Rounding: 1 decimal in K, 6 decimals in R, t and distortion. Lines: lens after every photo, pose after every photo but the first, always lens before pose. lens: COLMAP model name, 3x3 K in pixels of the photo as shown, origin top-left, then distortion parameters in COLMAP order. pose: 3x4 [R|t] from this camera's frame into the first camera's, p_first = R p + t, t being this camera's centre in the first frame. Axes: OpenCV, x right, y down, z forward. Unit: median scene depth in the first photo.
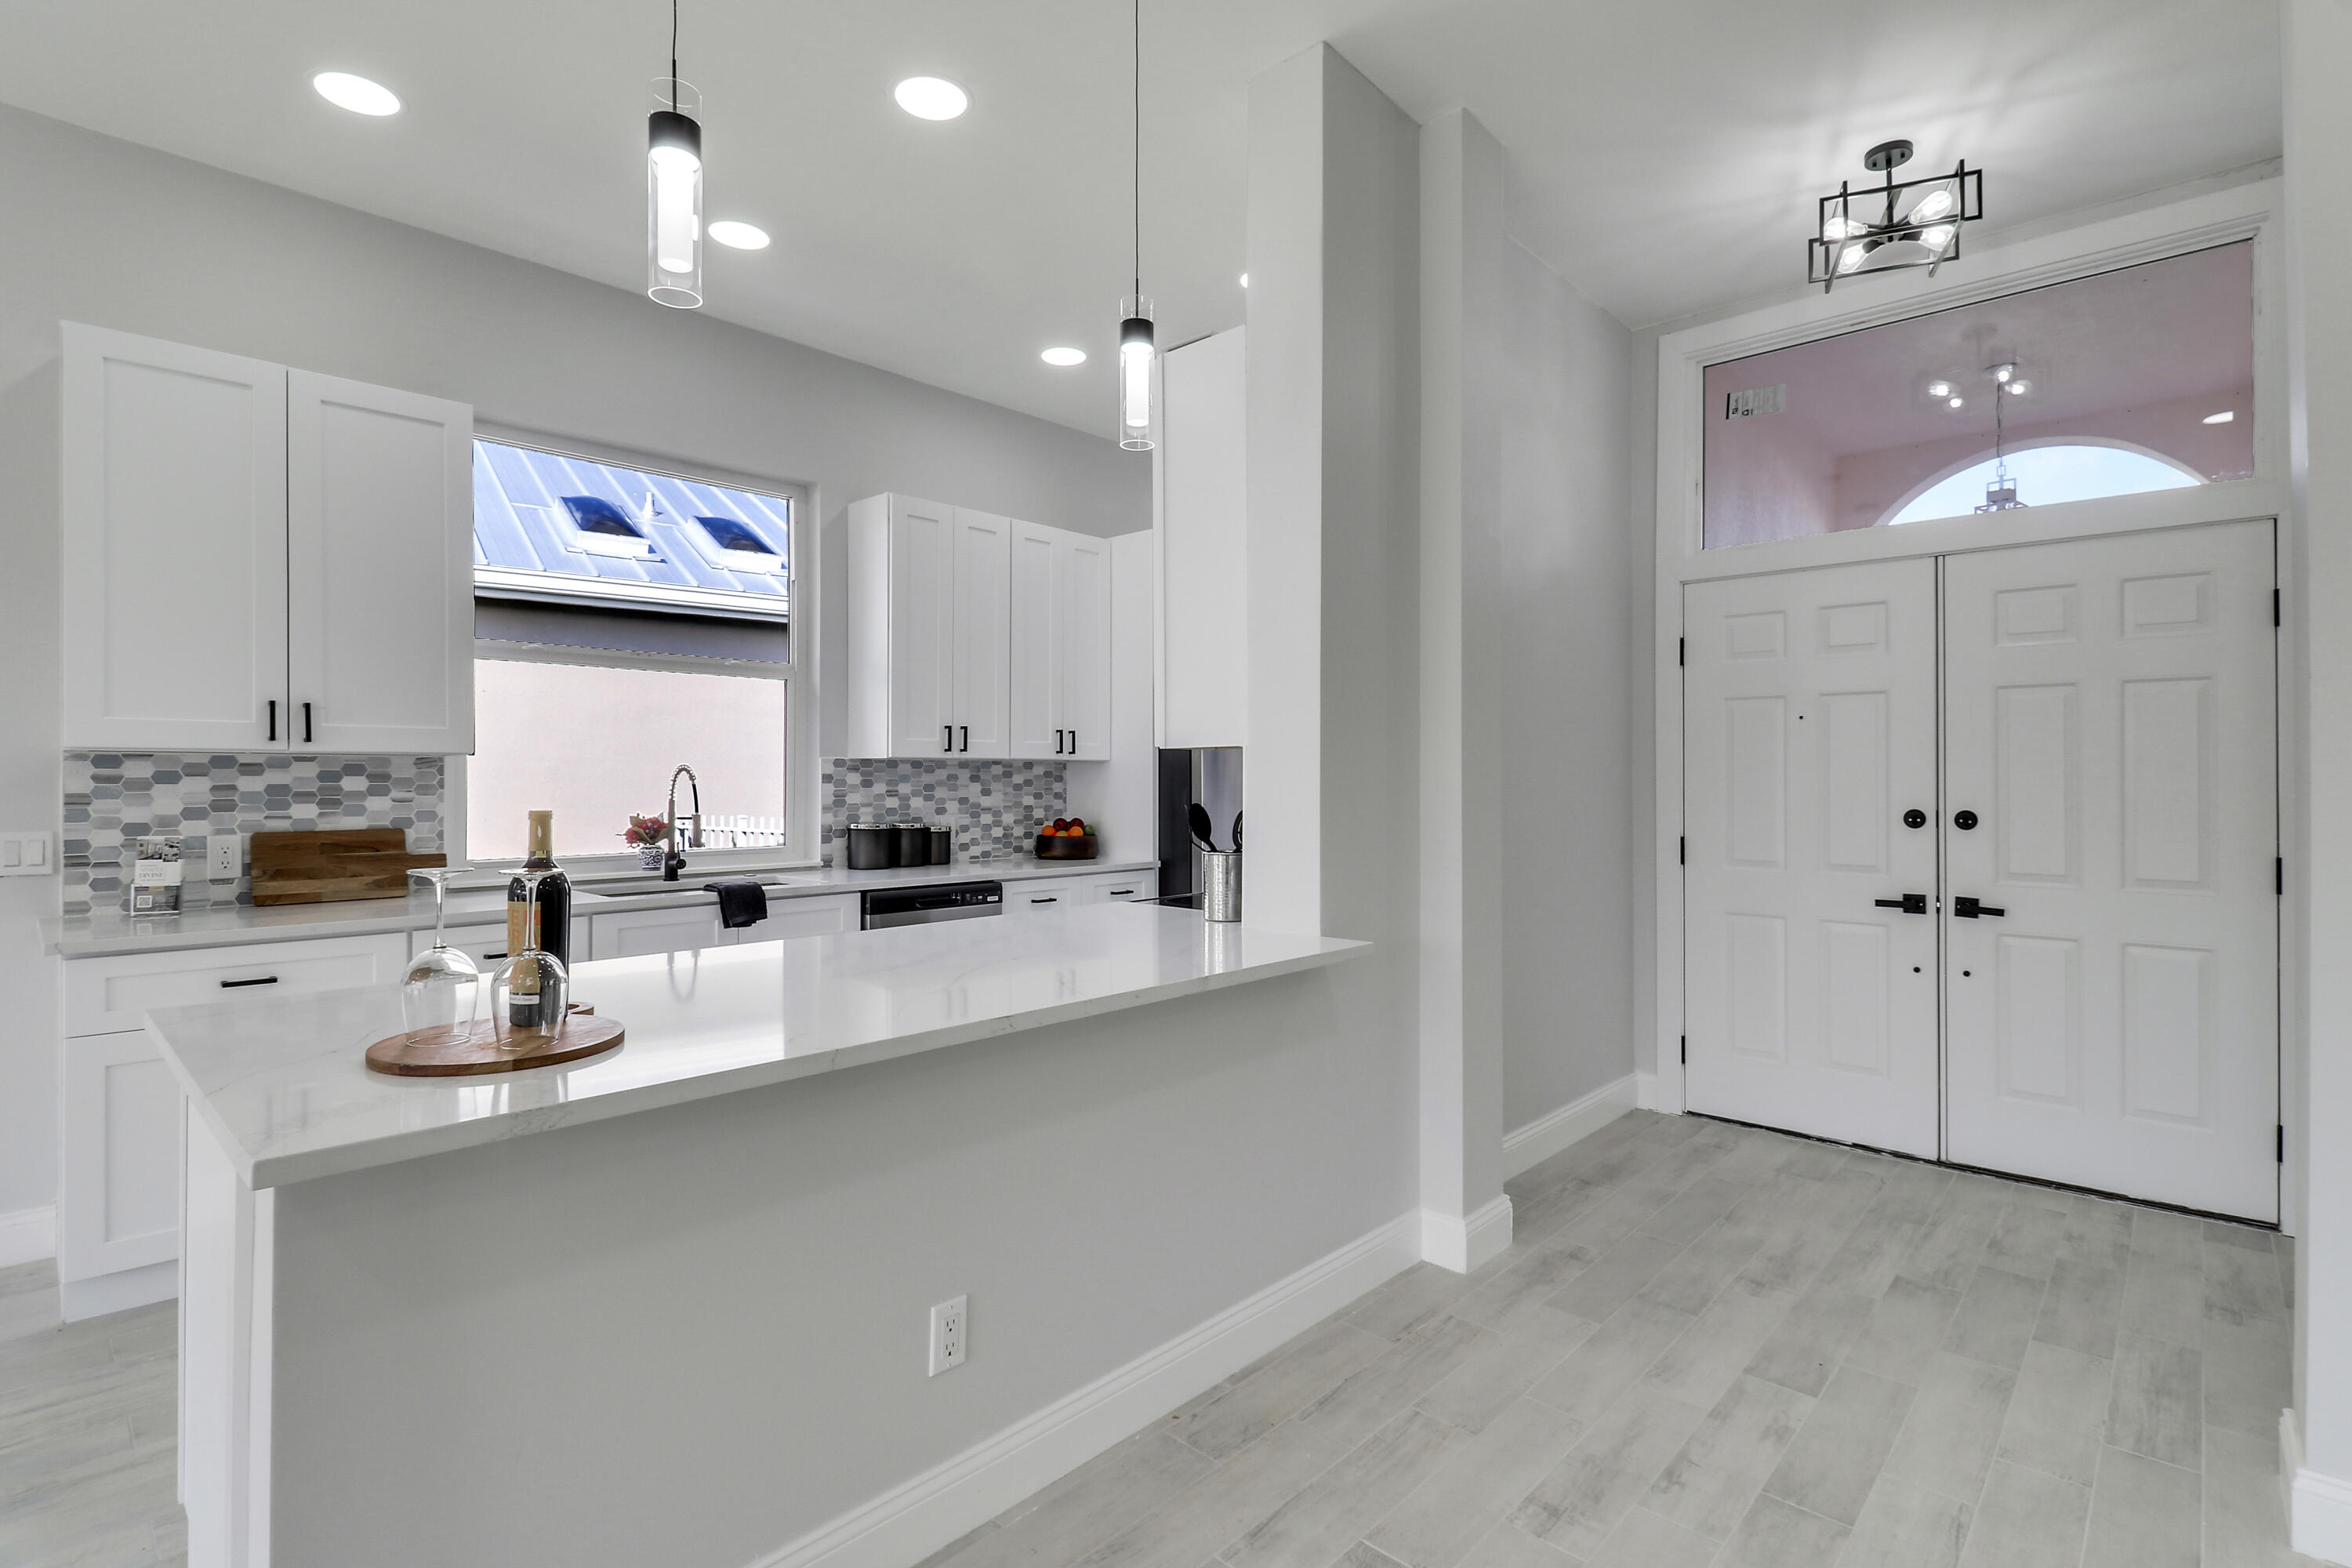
lens RADIAL K [[1100.1, 0, 1134.0], [0, 1100.1, 774.7], [0, 0, 1]] dist [0.019830, -0.018688]
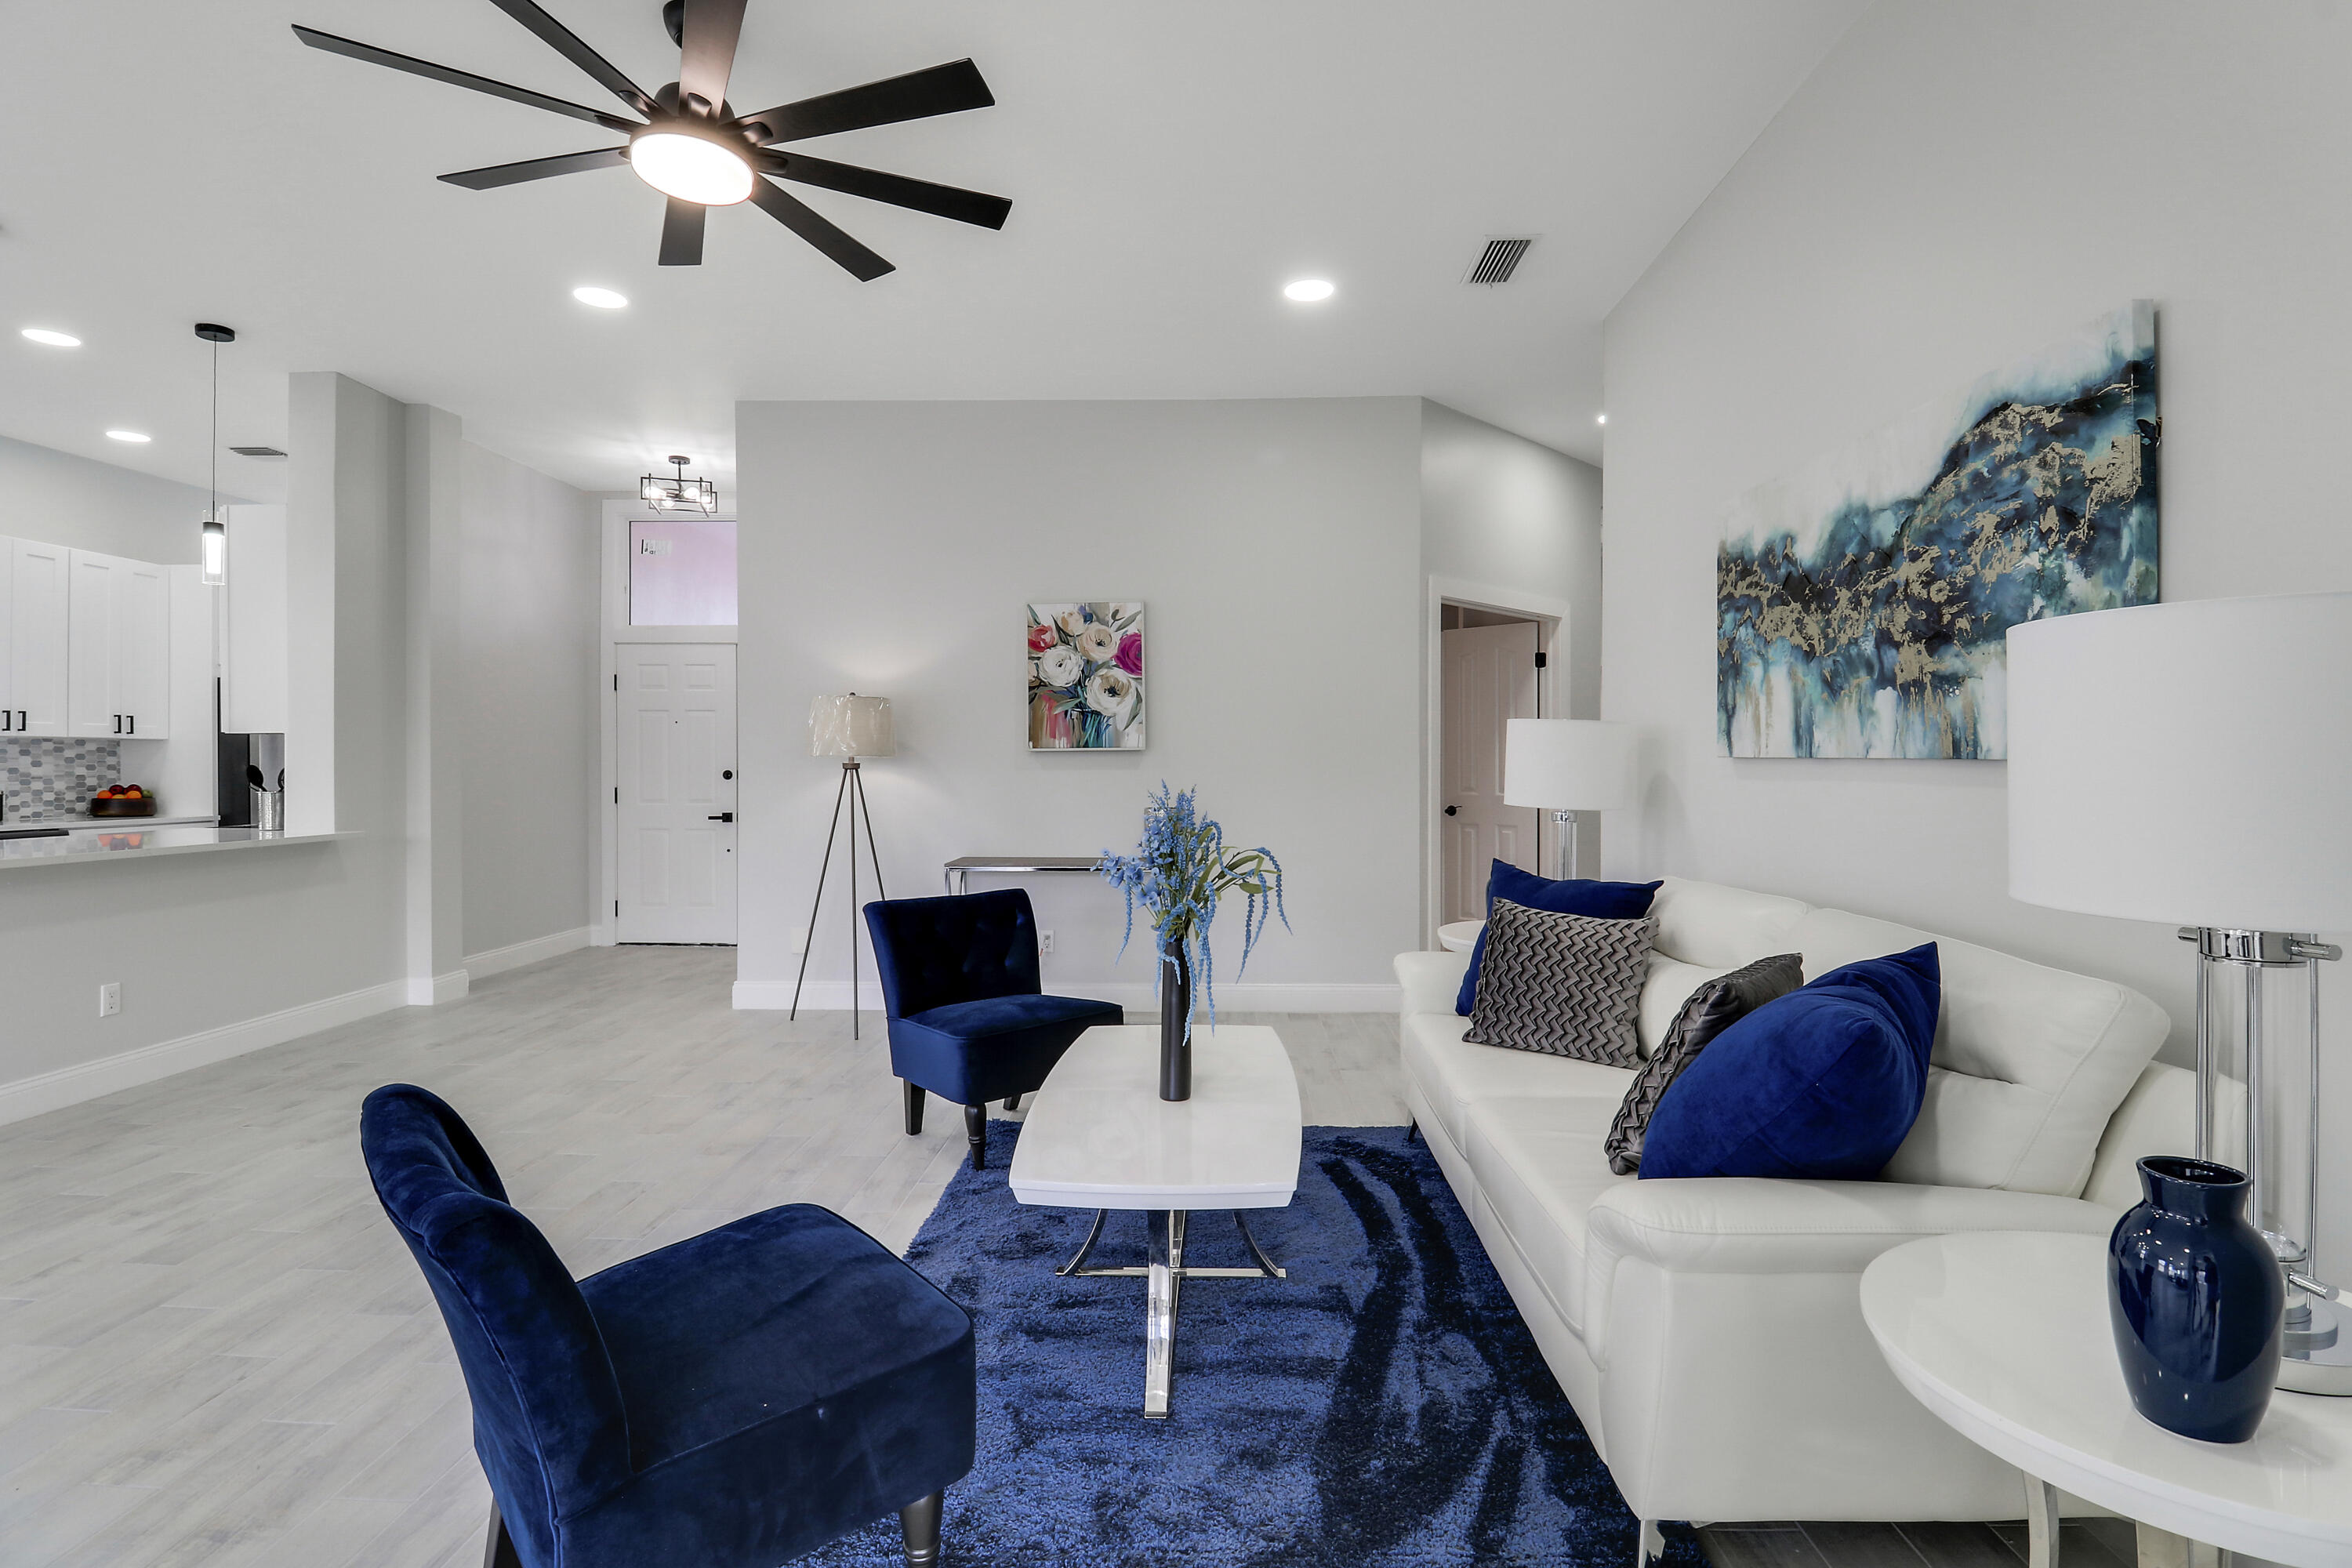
lens RADIAL K [[1100.1, 0, 1187.6], [0, 1100.1, 769.2], [0, 0, 1]] dist [0.019830, -0.018688]
pose [[0.728644, -0.004520, 0.684878, -0.053763], [-0.003626, 0.999939, 0.010458, 0.006114], [-0.684883, -0.010103, 0.728583, -1.085196]]
